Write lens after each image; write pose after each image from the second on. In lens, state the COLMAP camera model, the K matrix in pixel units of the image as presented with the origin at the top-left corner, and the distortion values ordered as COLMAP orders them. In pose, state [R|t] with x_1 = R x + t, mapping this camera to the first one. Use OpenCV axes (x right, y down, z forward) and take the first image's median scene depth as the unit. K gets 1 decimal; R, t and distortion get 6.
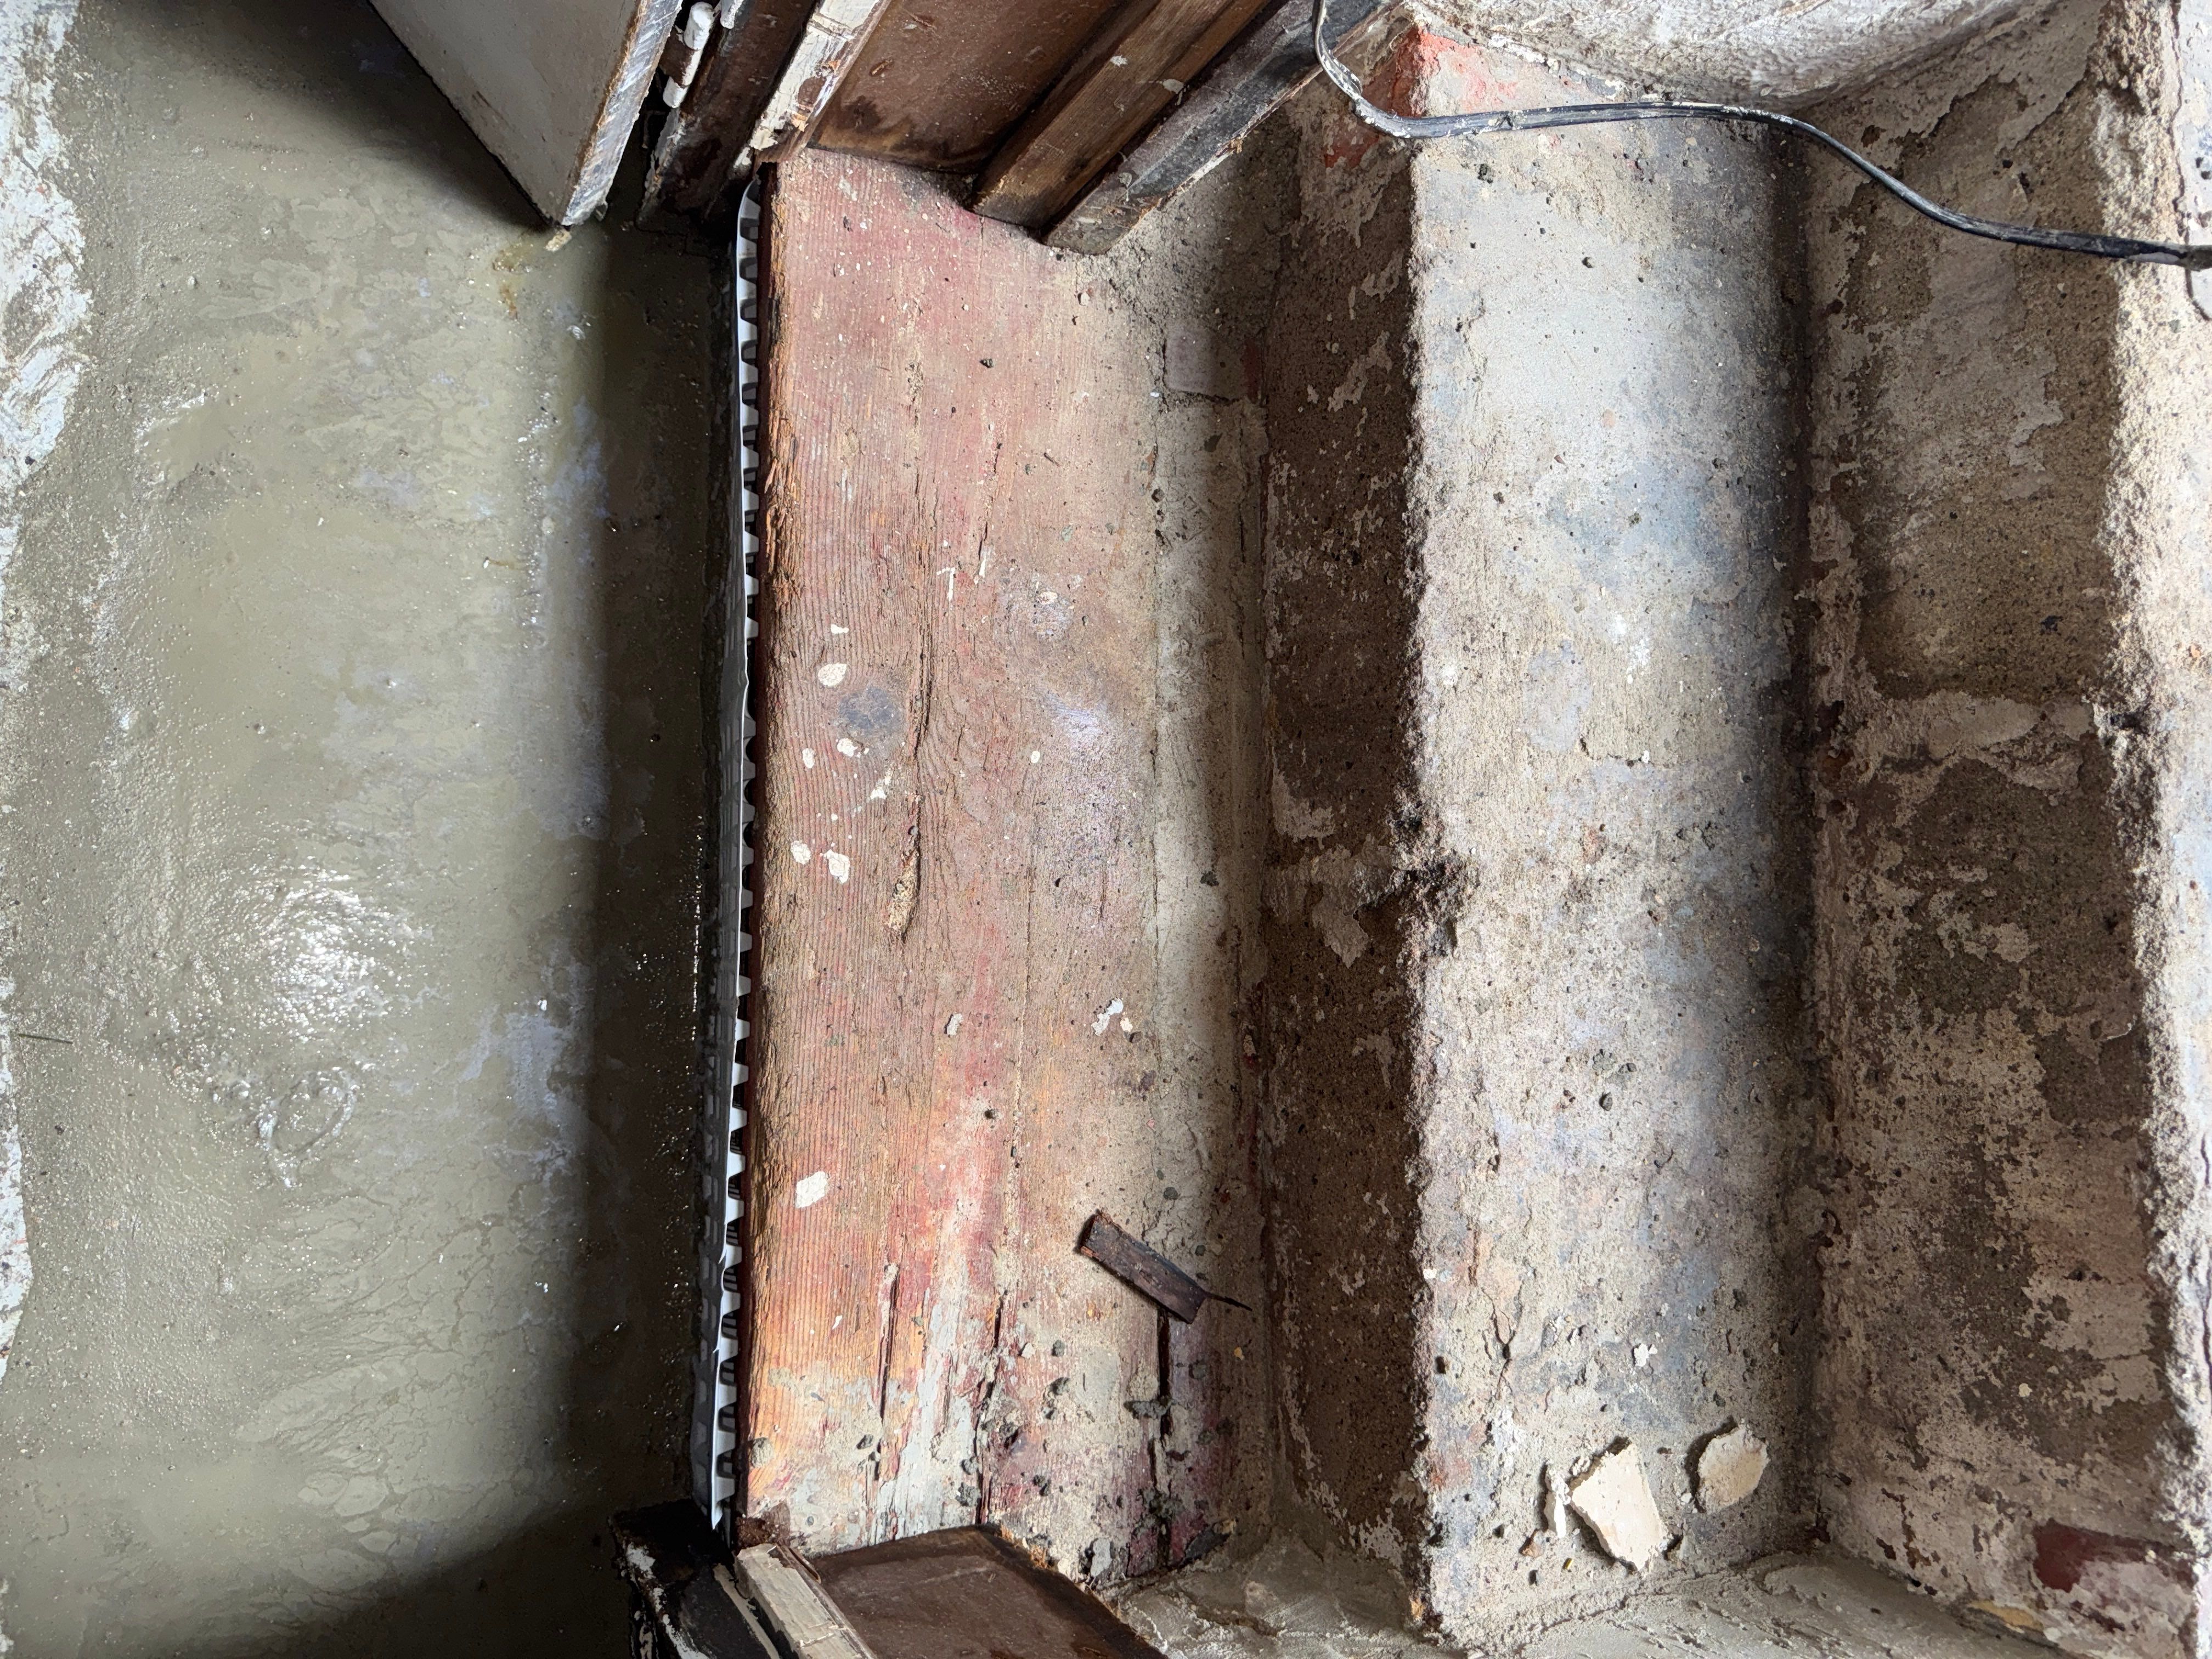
lens RADIAL K [[1550.3, 0, 1106.0], [0, 1550.3, 829.5], [0, 0, 1]] dist [0.005153, -0.014518]
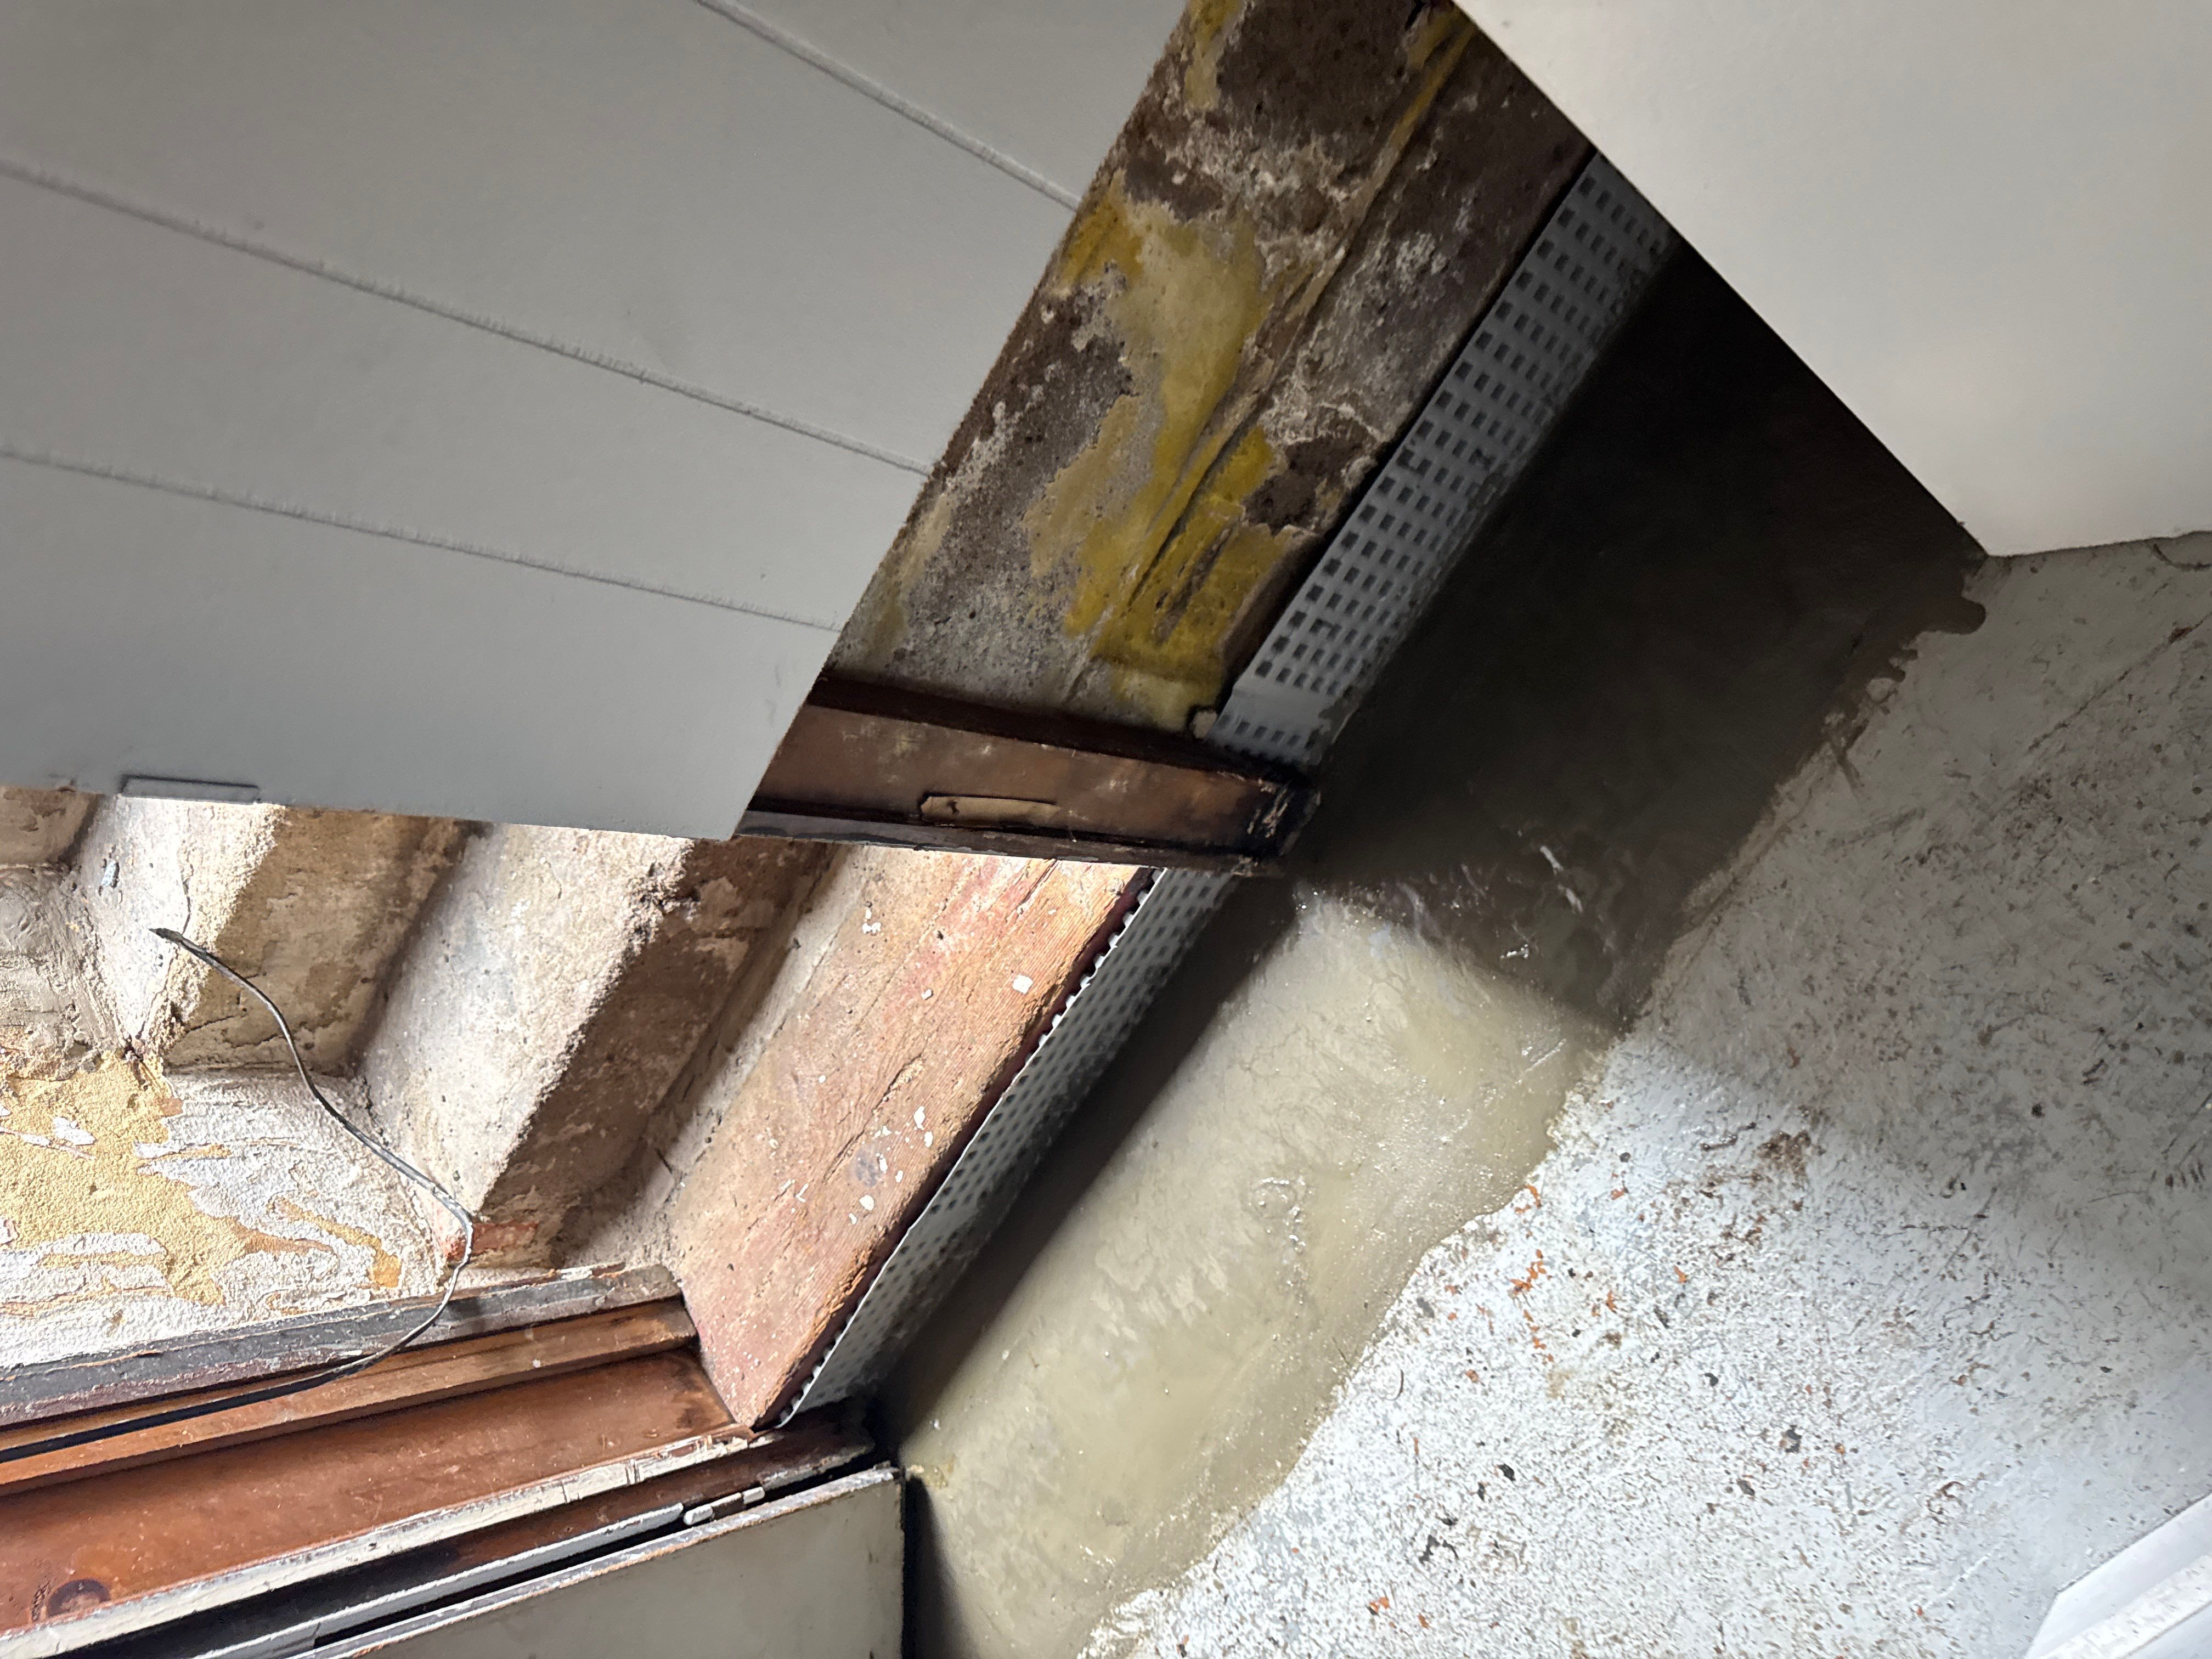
lens RADIAL K [[1550.3, 0, 1106.0], [0, 1550.3, 829.5], [0, 0, 1]] dist [0.005153, -0.014518]
pose [[-0.798816, -0.588914, 0.122771, -0.358320], [0.540579, -0.792256, -0.283028, 0.852009], [0.263945, -0.159720, 0.951222, -0.481913]]
